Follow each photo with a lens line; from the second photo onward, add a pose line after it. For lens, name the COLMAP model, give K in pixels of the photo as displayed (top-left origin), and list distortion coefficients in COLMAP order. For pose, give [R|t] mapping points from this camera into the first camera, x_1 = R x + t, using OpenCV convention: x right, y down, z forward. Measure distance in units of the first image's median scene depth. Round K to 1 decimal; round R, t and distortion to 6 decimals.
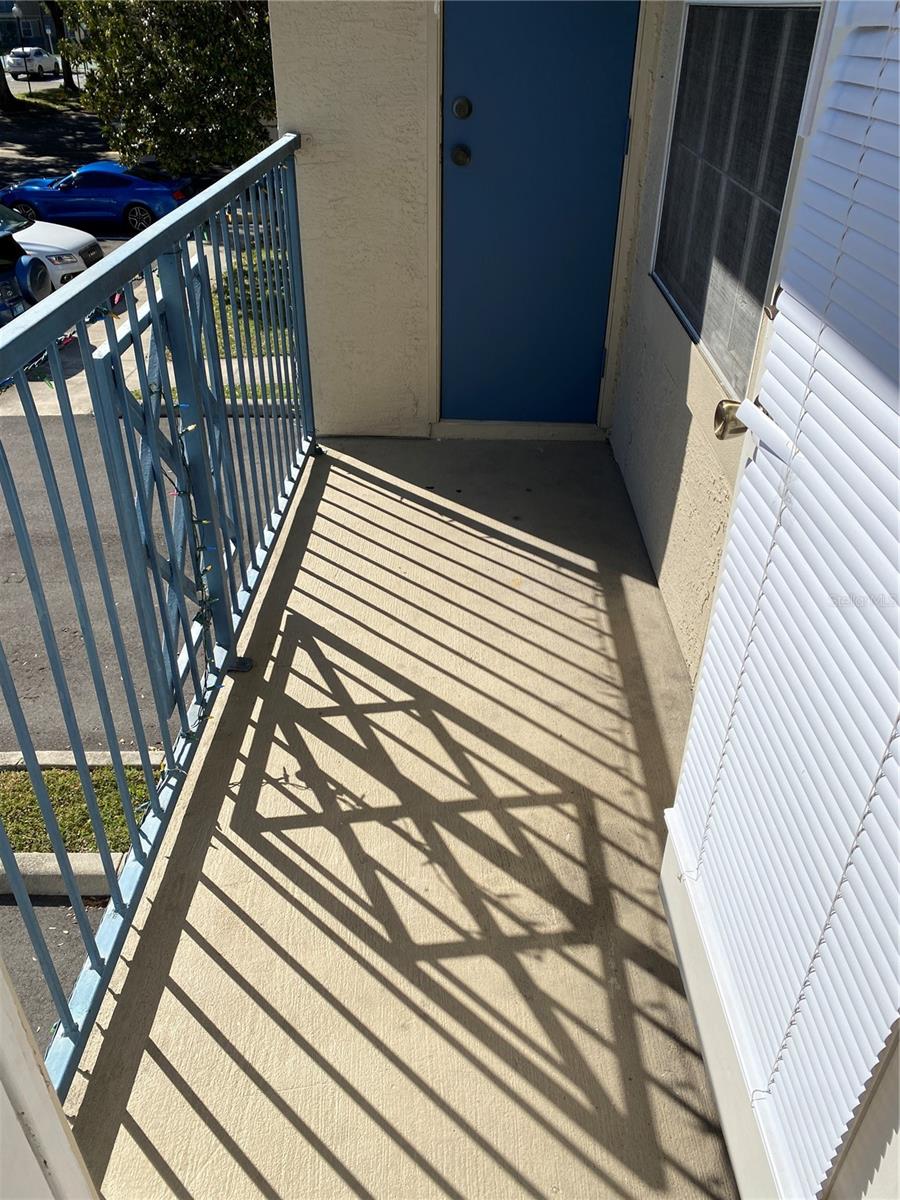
lens RADIAL K [[922.4, 0, 450.0], [0, 922.4, 600.0], [0, 0, 1]] dist [0.246749, -0.000288]
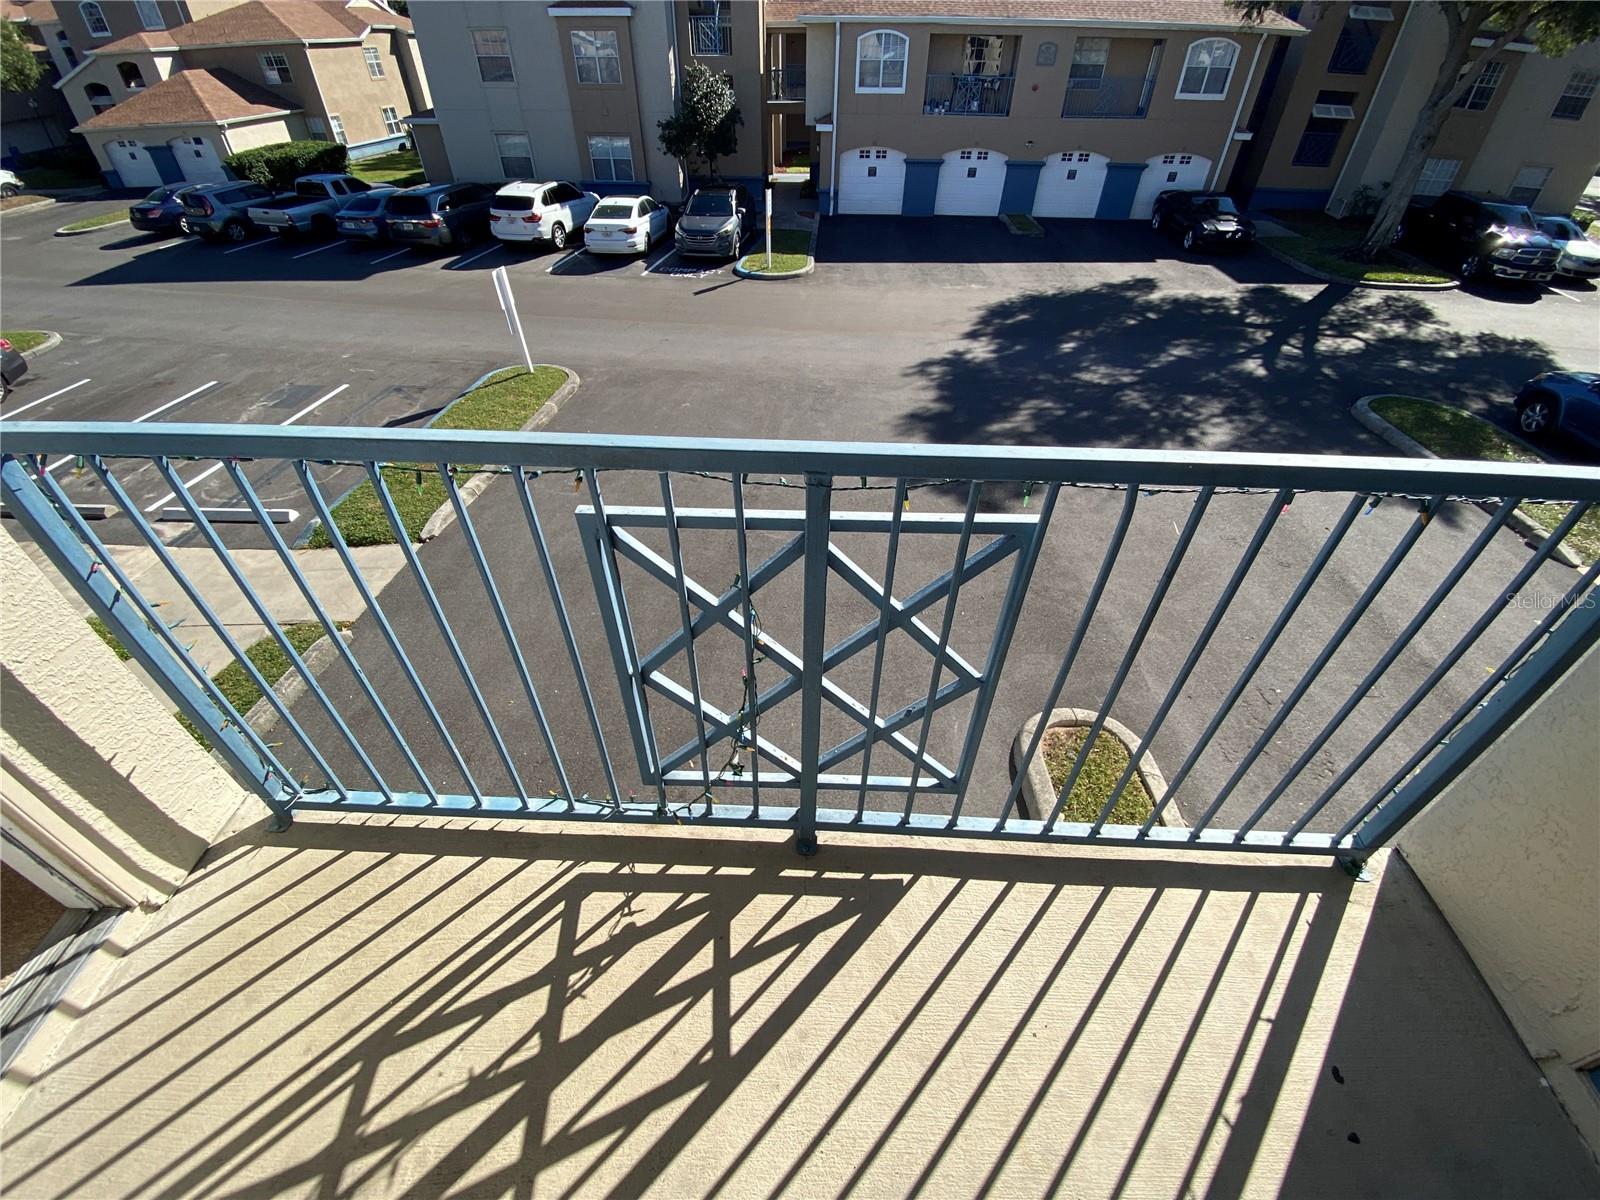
lens RADIAL K [[667.5, 0, 800.0], [0, 667.5, 600.0], [0, 0, 1]] dist [-0.021257, -0.000530]
pose [[-0.020852, 0.641413, -0.766913, 0.153349], [-0.551106, 0.632643, 0.544100, -0.513163], [0.834175, 0.433996, 0.340294, 0.752646]]
